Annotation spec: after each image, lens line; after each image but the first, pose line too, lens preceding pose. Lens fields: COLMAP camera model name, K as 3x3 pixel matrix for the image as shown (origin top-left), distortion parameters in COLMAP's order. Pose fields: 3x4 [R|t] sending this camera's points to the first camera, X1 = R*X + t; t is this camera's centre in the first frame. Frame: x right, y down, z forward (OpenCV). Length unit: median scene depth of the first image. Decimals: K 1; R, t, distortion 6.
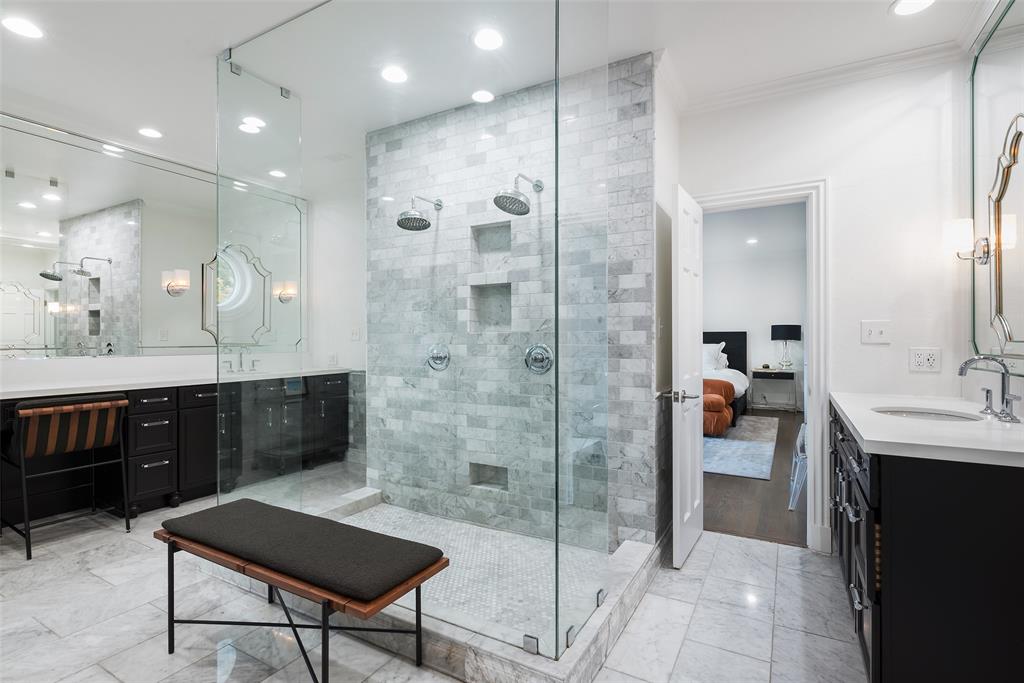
lens RADIAL K [[485.5, 0, 512.0], [0, 485.5, 341.5], [0, 0, 1]] dist [-0.002782, -0.000383]
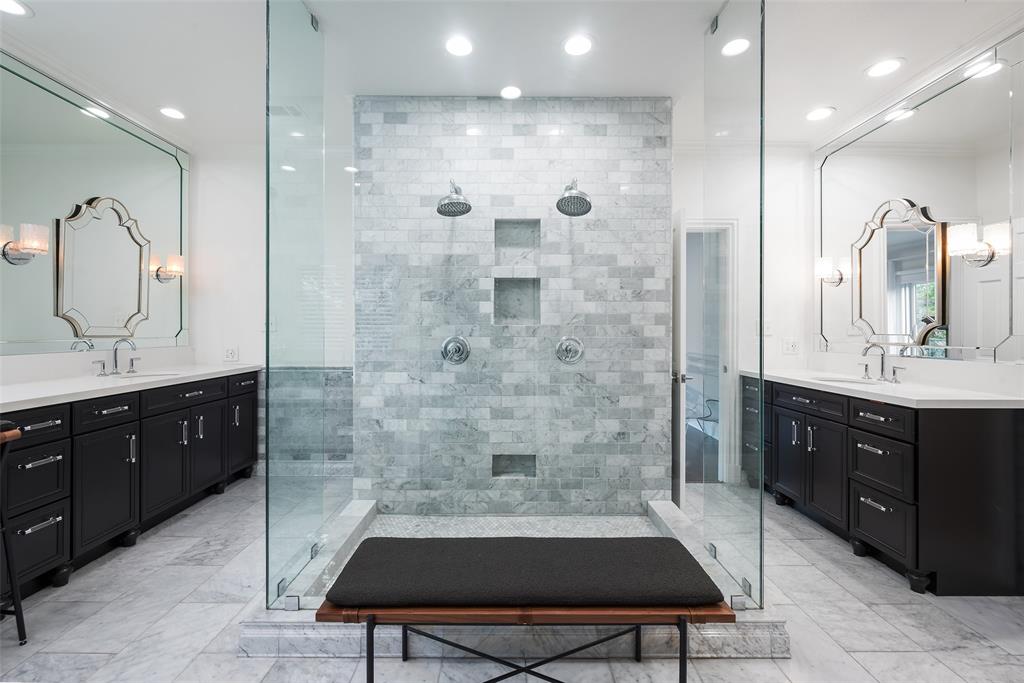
lens RADIAL K [[435.1, 0, 508.9], [0, 435.1, 331.7], [0, 0, 1]] dist [-0.000133, -0.000089]
pose [[0.870881, 0.001973, 0.491491, -0.508272], [-0.002238, 0.999997, -0.000049, -0.004751], [-0.491489, -0.001057, 0.870883, 0.206791]]
